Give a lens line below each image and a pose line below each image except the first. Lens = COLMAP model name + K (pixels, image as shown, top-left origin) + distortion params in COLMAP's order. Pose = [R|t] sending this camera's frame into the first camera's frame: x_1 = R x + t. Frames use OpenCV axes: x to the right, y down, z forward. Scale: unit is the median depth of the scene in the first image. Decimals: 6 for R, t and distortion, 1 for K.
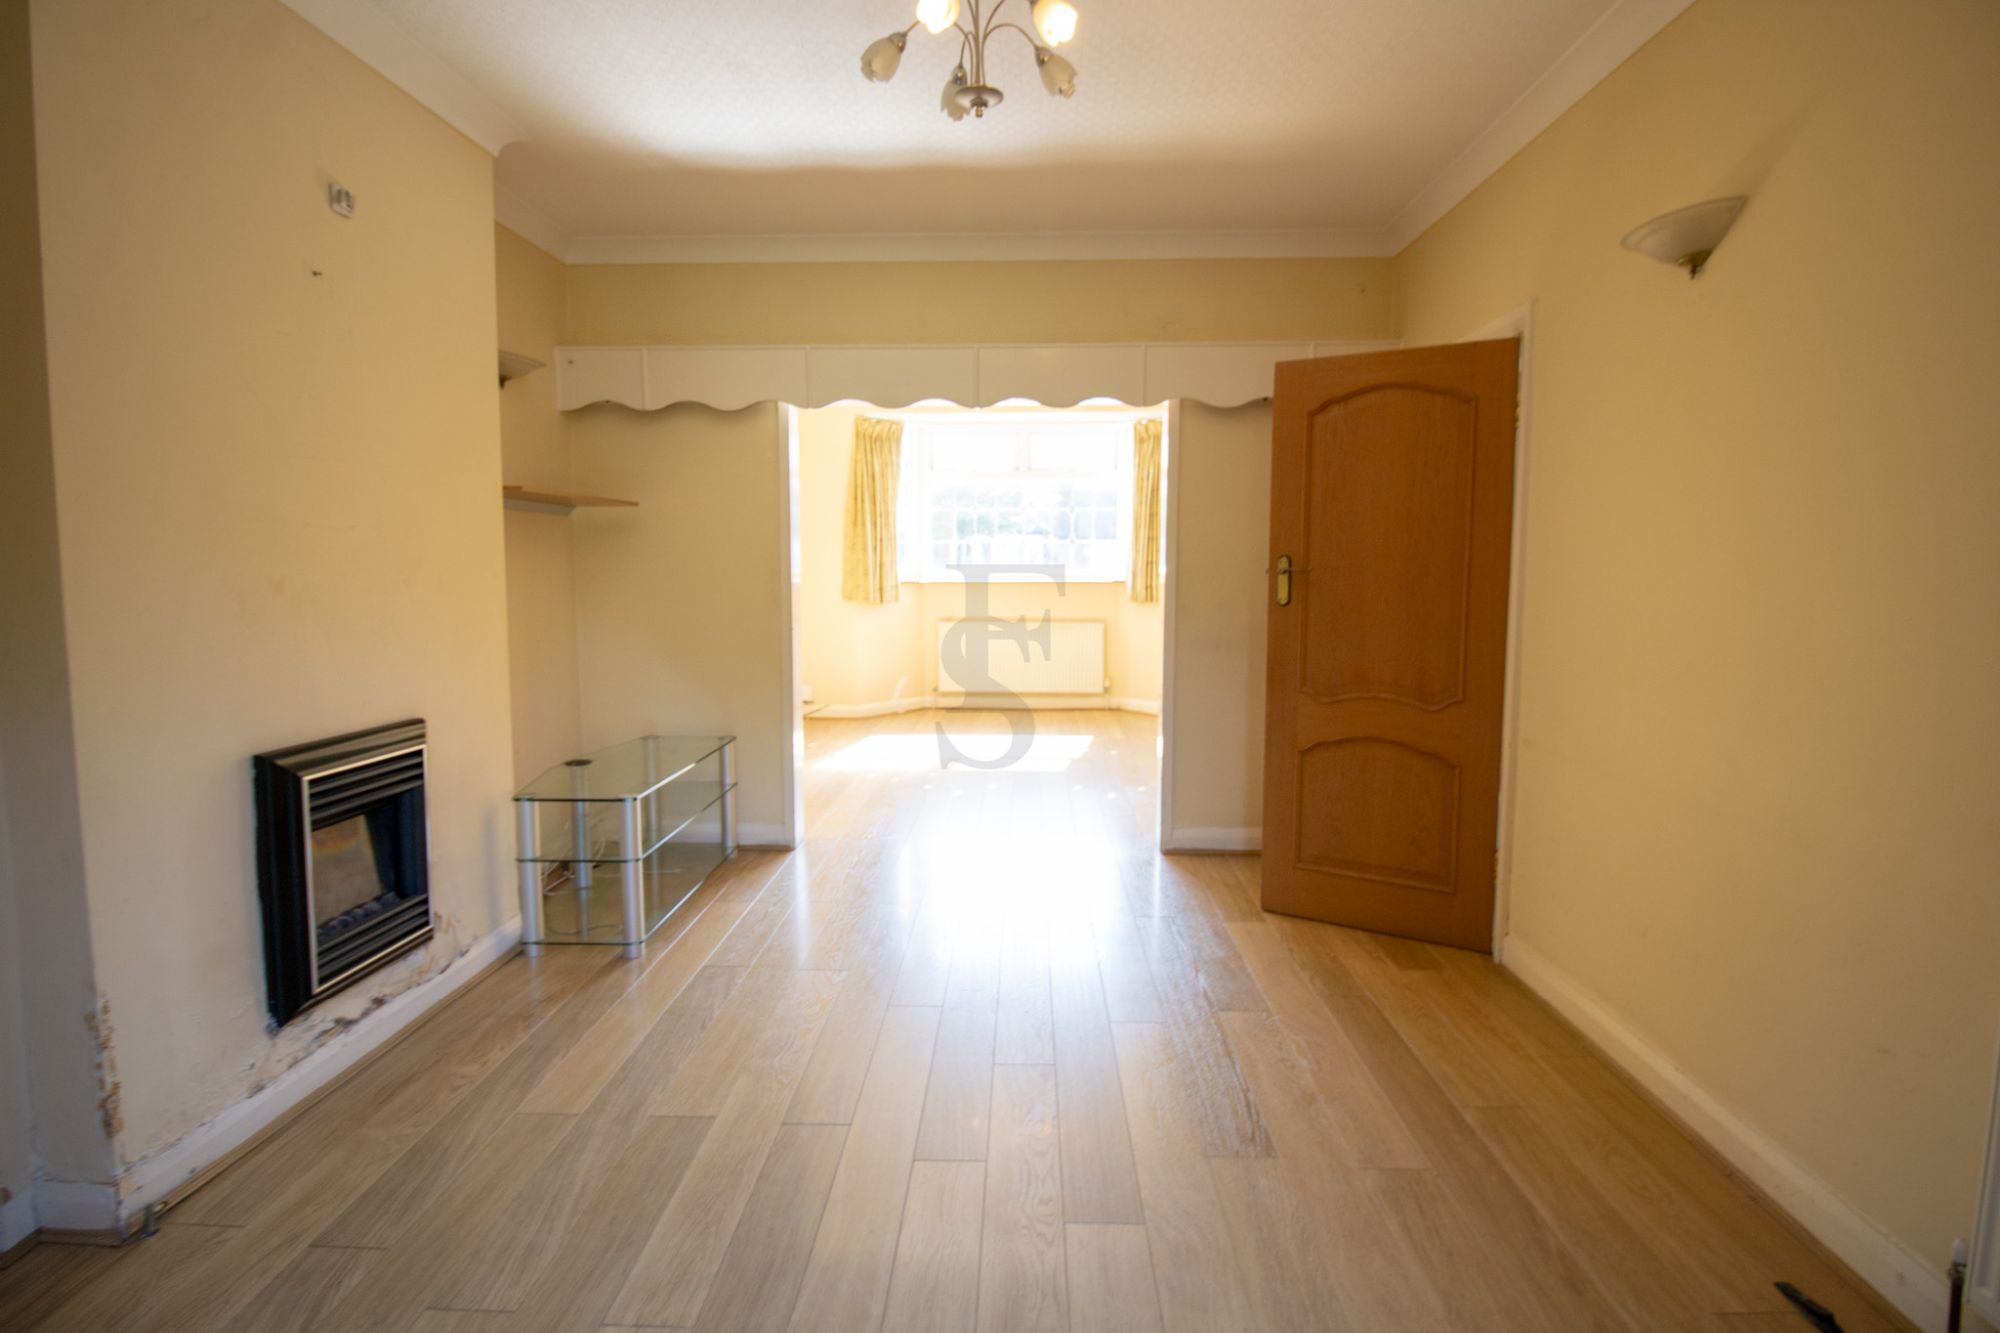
lens RADIAL K [[981.0, 0, 1000.0], [0, 981.0, 666.5], [0, 0, 1]] dist [-0.000021, -0.000002]
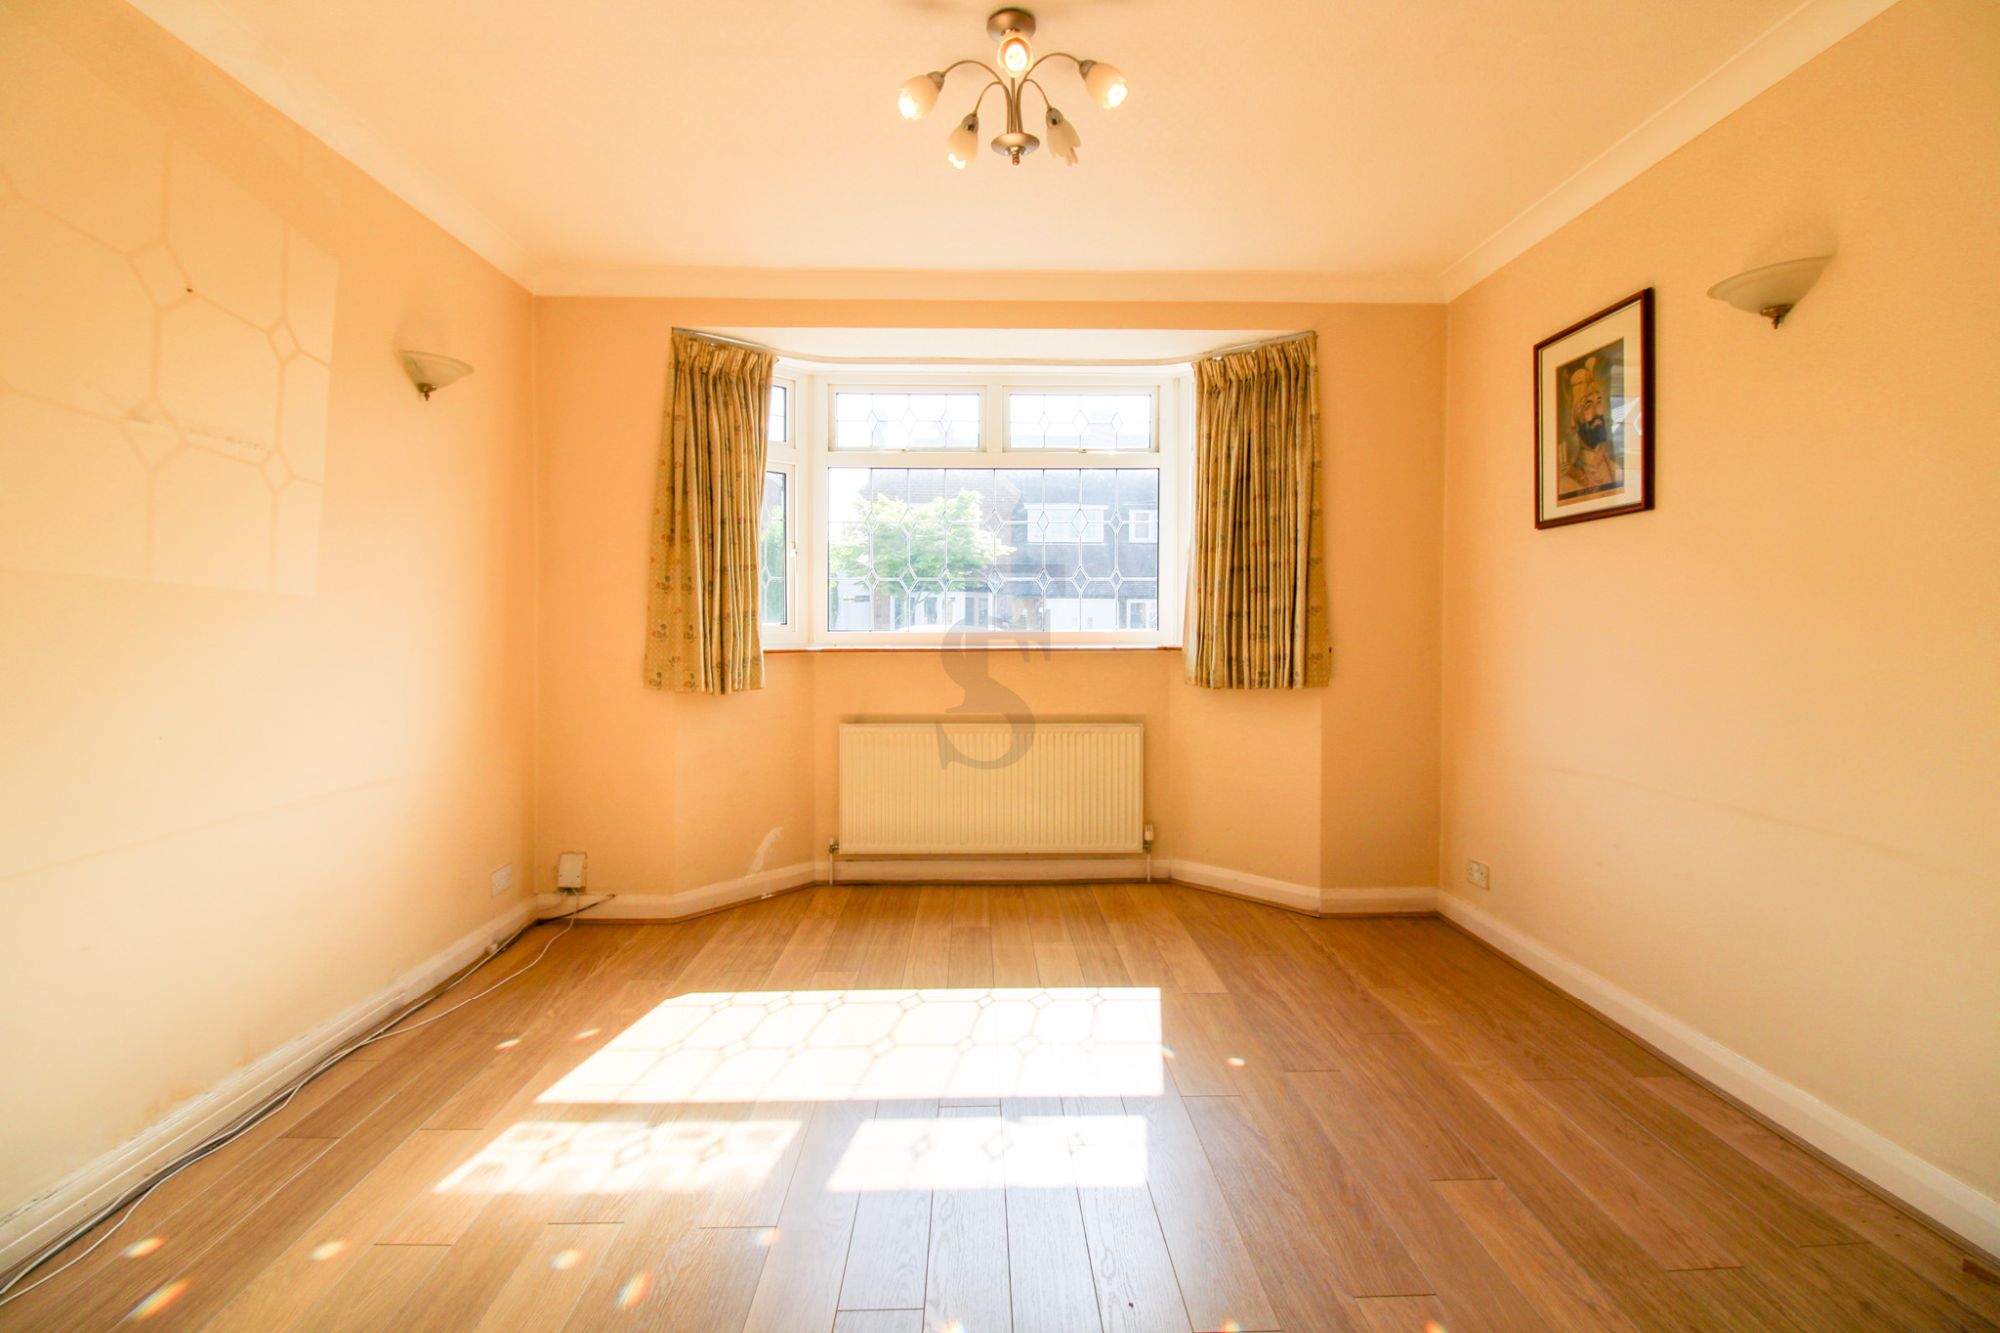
lens RADIAL K [[981.0, 0, 1000.0], [0, 981.0, 666.5], [0, 0, 1]] dist [-0.000021, -0.000002]
pose [[0.997989, -0.003040, 0.063308, -0.008653], [0.007028, 0.997997, -0.062863, -0.044110], [-0.062991, 0.063182, 0.996012, 0.469516]]
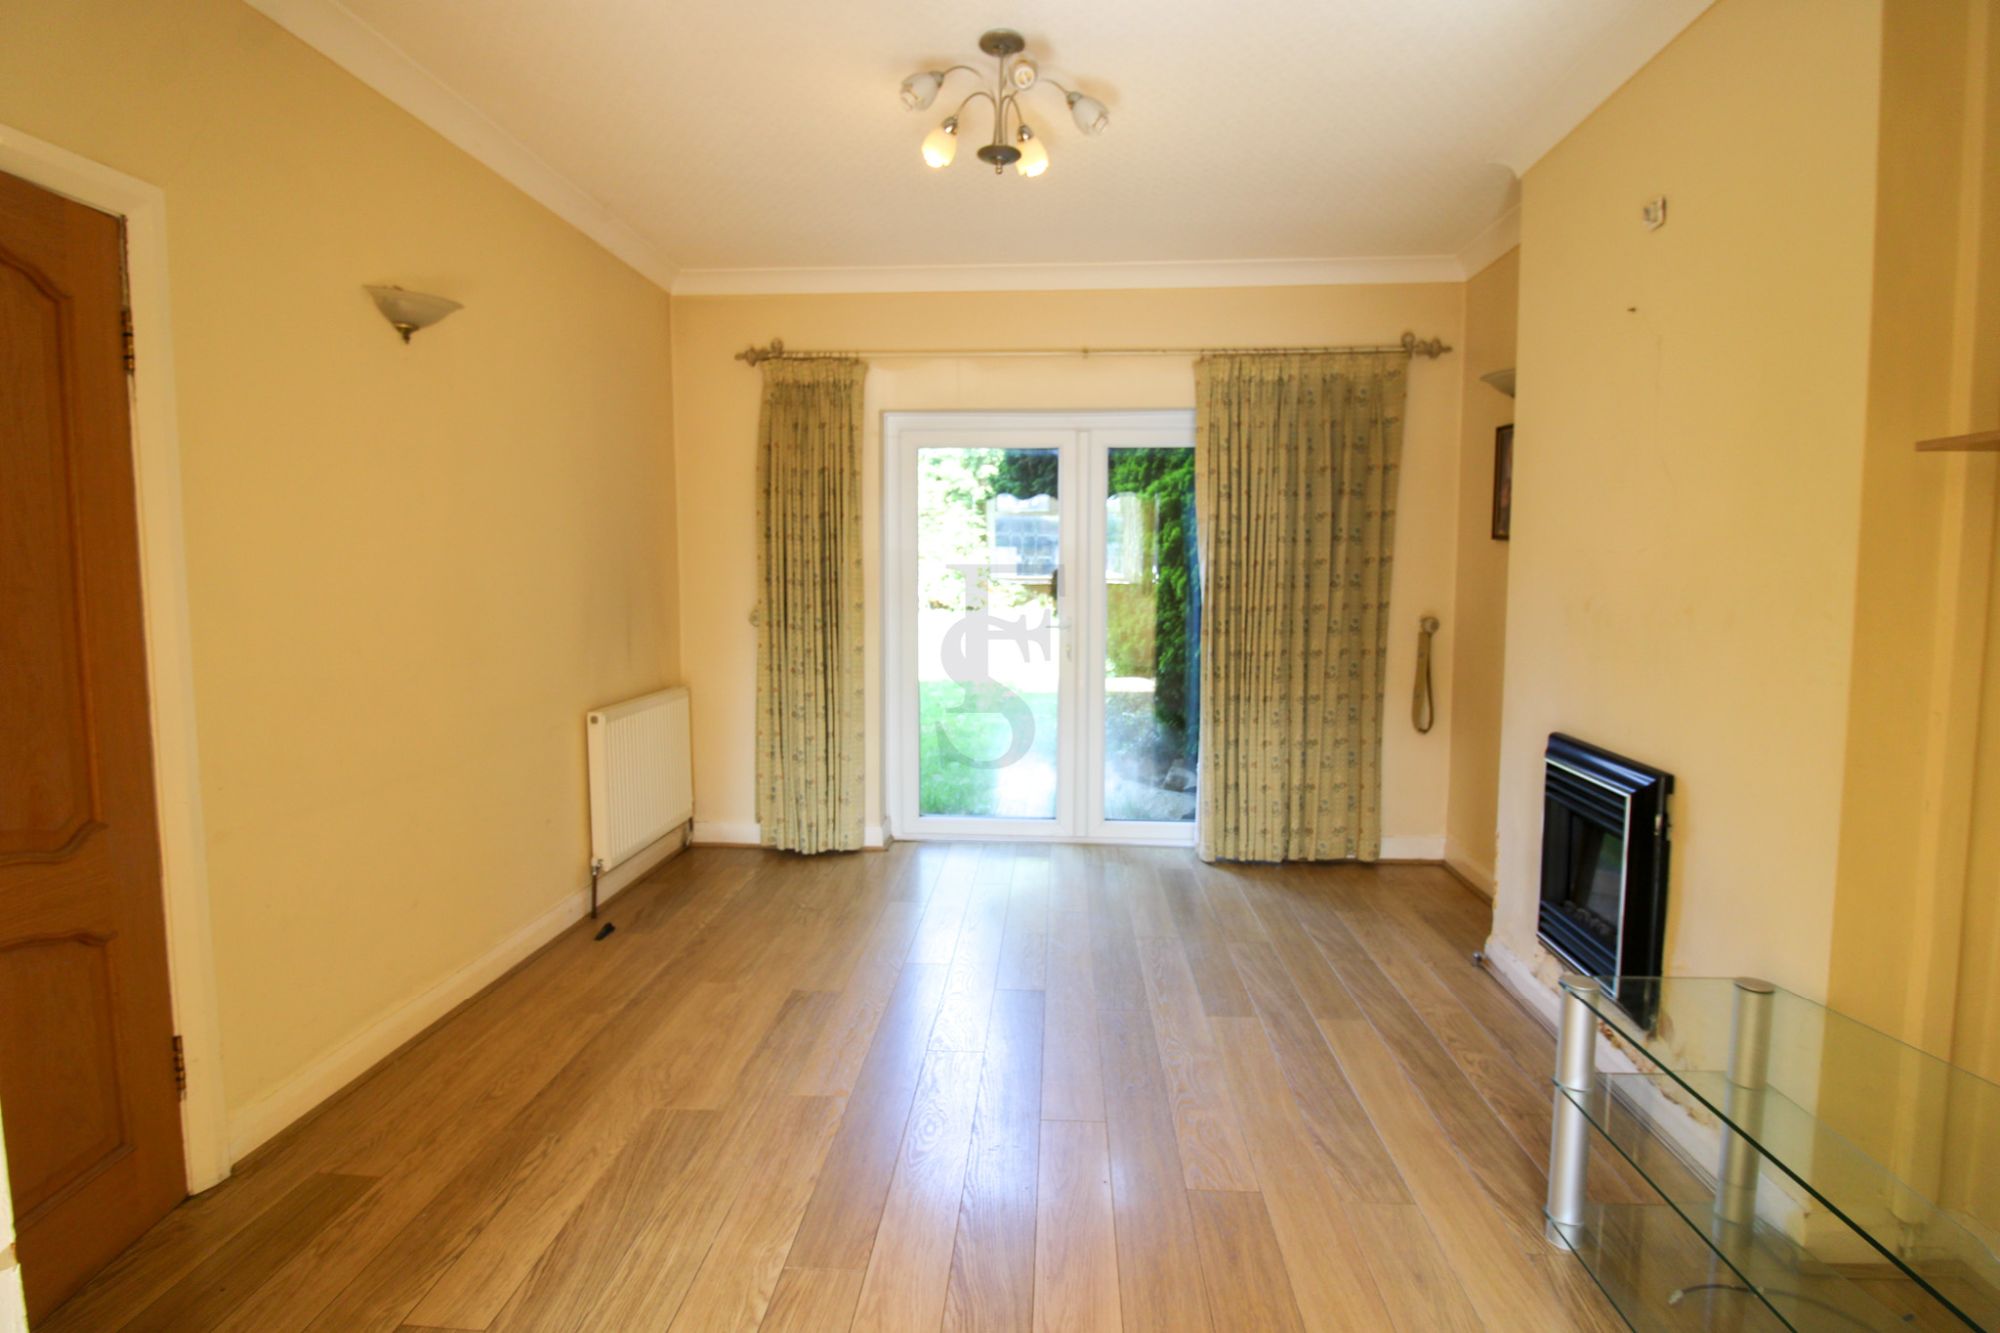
lens RADIAL K [[981.0, 0, 1000.0], [0, 981.0, 666.5], [0, 0, 1]] dist [-0.000021, -0.000002]
pose [[-0.999469, -0.007379, 0.031749, -0.061130], [-0.000762, 0.979056, 0.203588, -0.248161], [-0.032586, 0.203456, -0.978542, 2.189359]]
